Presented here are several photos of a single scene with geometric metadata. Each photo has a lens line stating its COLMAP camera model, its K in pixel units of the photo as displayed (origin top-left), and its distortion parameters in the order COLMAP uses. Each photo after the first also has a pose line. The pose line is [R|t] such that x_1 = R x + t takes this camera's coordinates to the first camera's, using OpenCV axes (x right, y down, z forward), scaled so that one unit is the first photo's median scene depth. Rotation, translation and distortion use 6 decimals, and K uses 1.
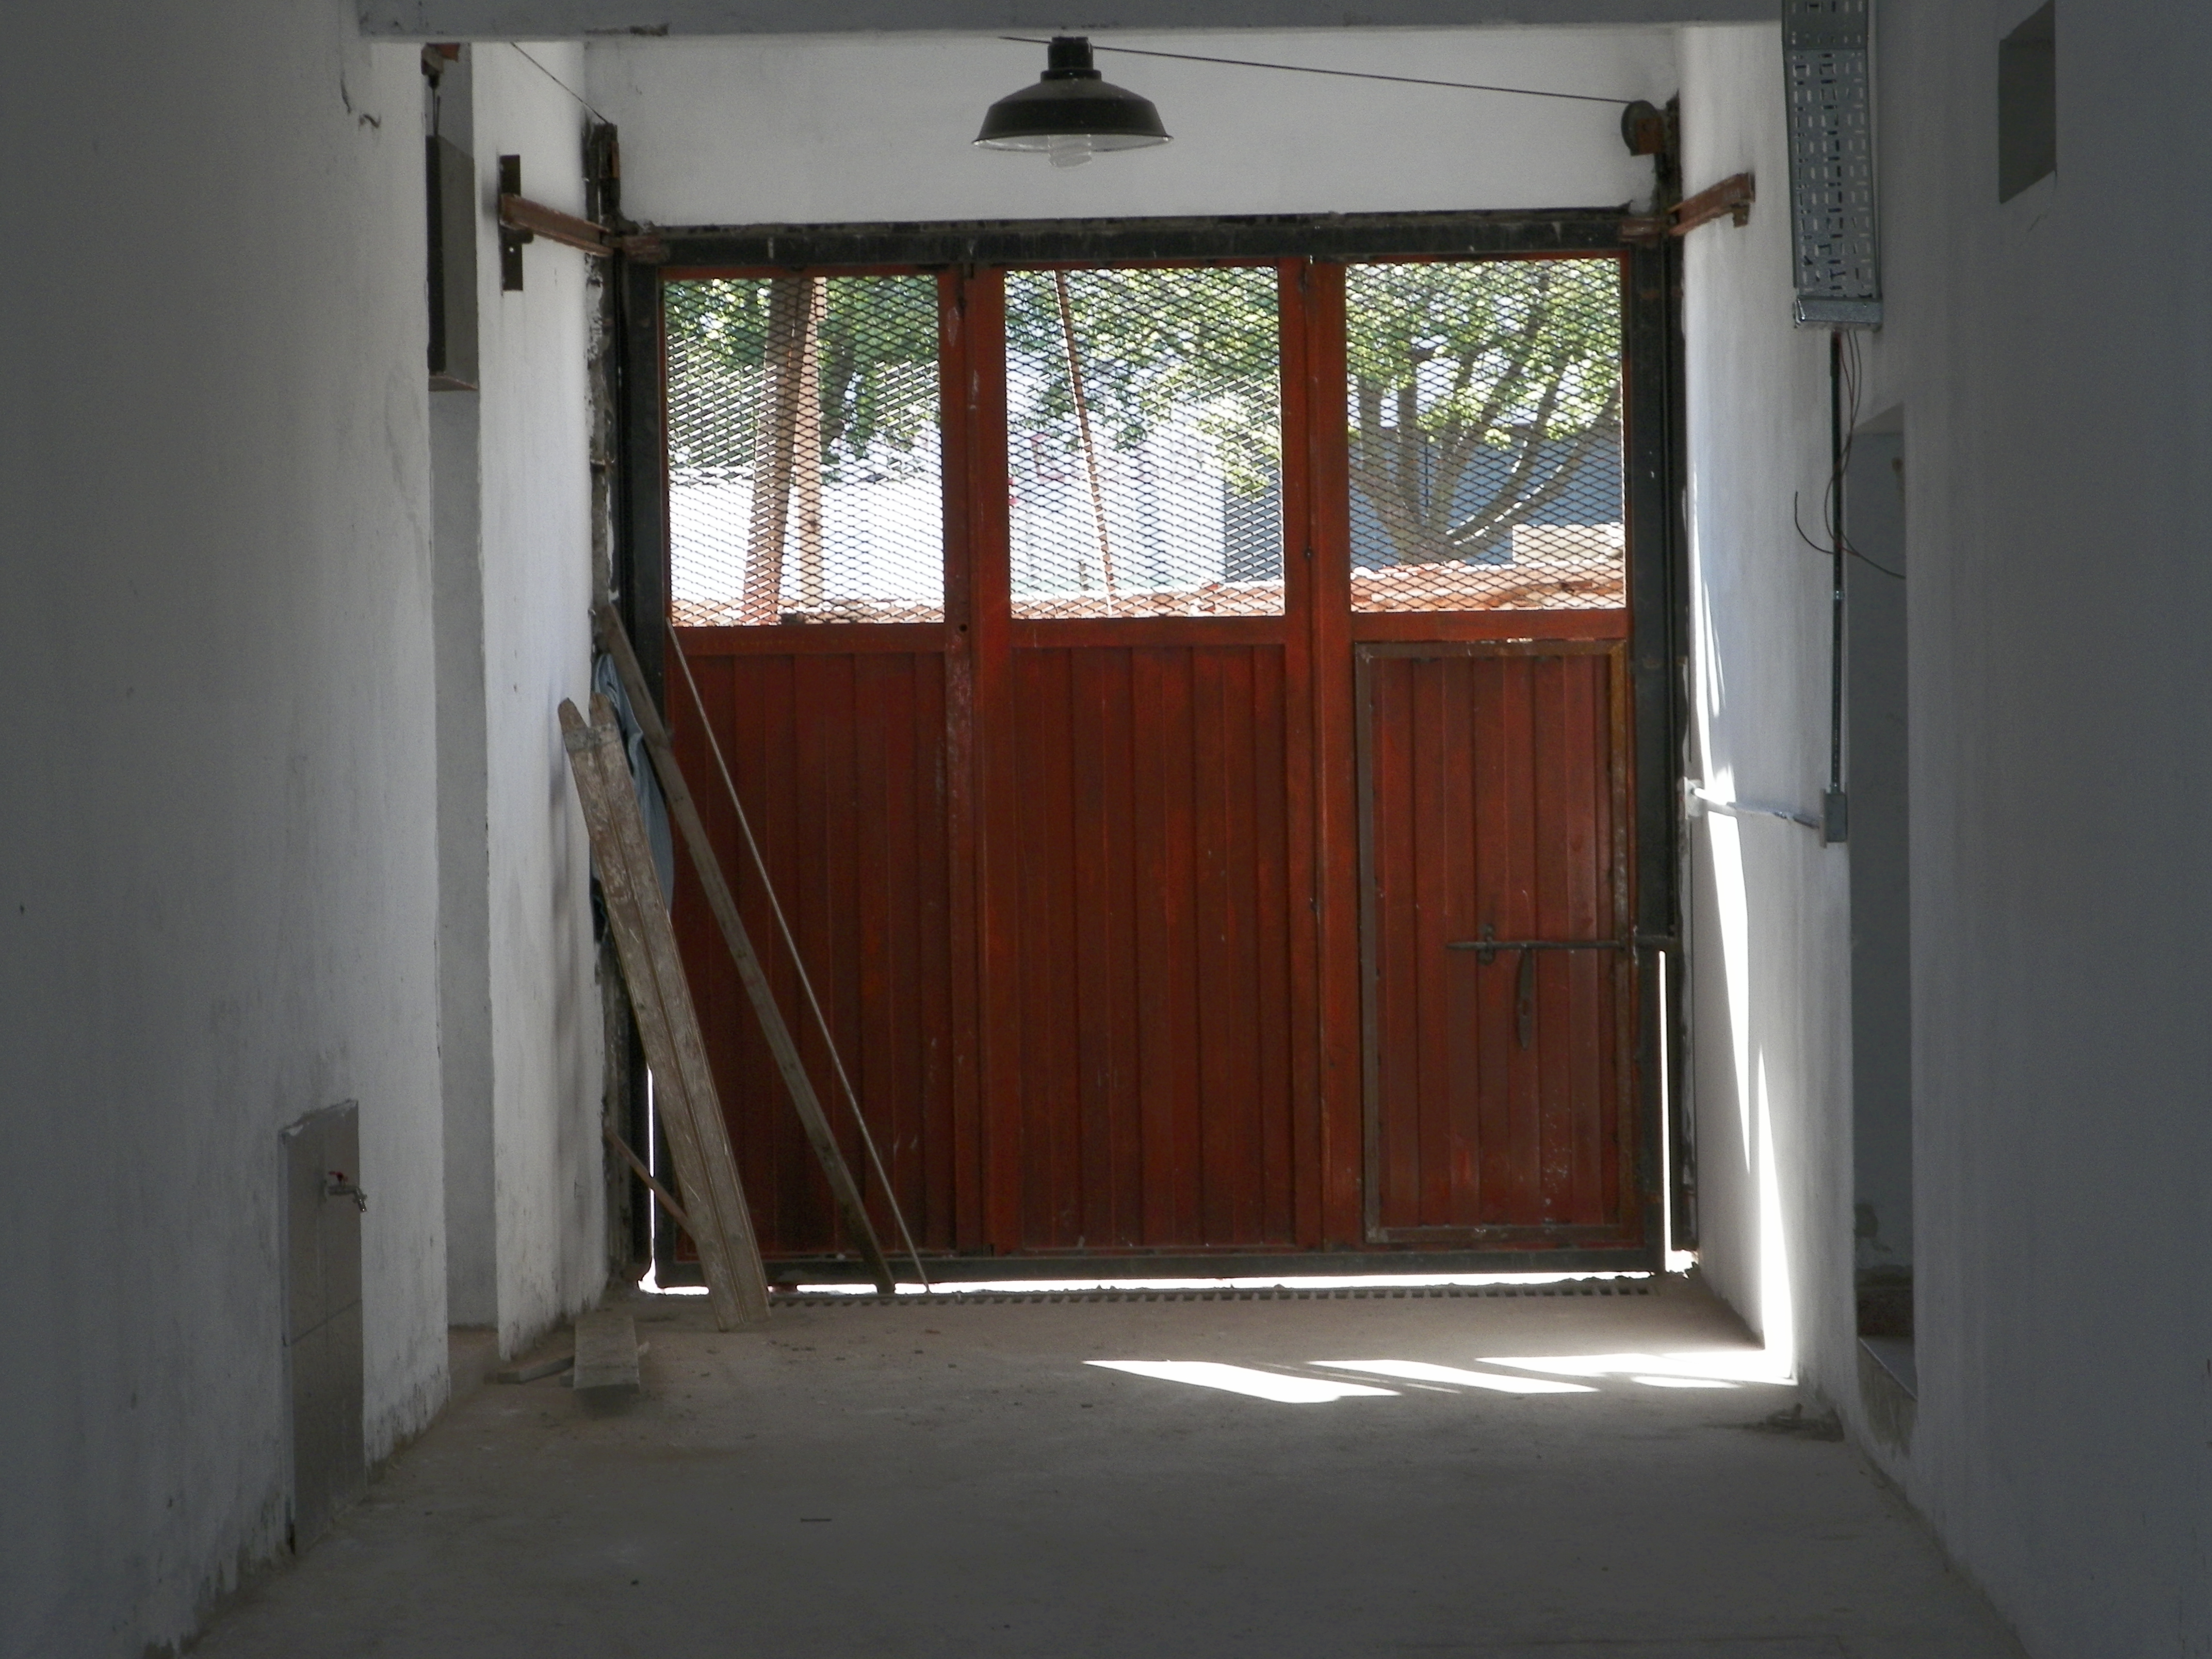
lens RADIAL K [[5375.1, 0, 1104.0], [0, 5375.1, 823.6], [0, 0, 1]] dist [0.141035, 0.000000]
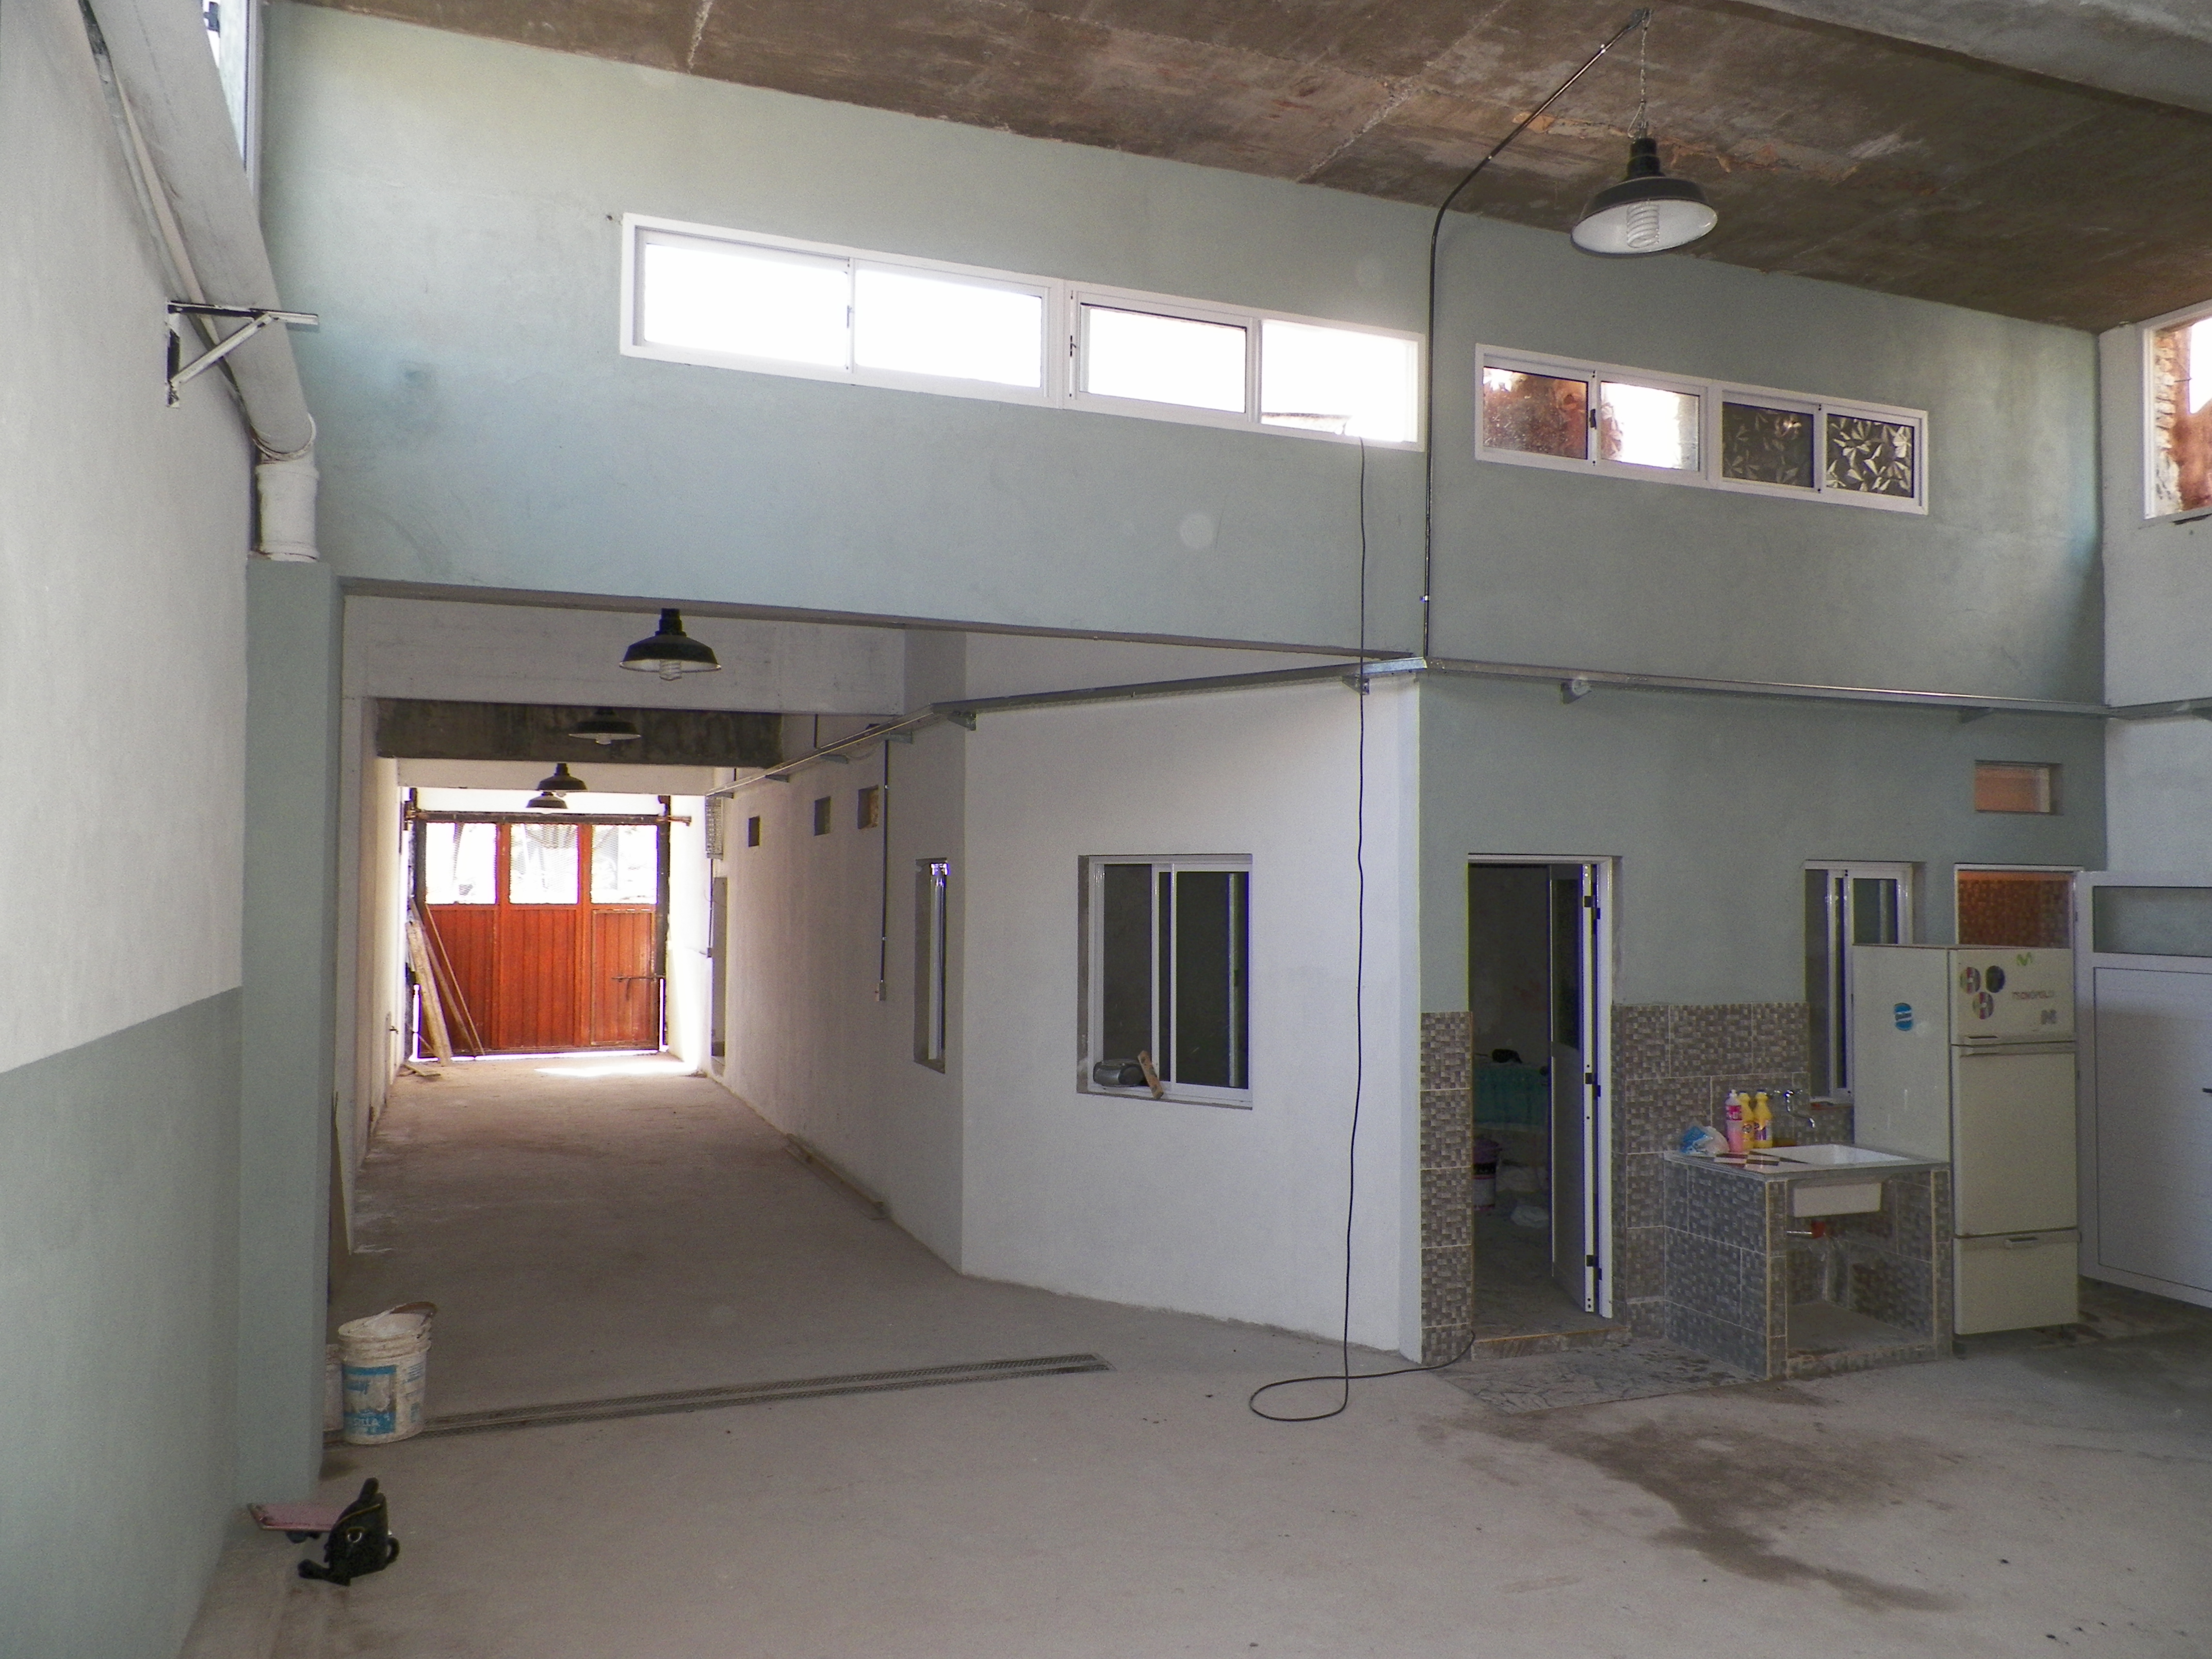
lens RADIAL K [[1636.6, 0, 1095.0], [0, 1636.6, 819.3], [0, 0, 1]] dist [0.006282, 0.000143]
pose [[0.924203, 0.036520, 0.380152, -0.091281], [-0.009104, 0.997241, -0.073667, -0.012729], [-0.381794, 0.064622, 0.921986, -0.433340]]
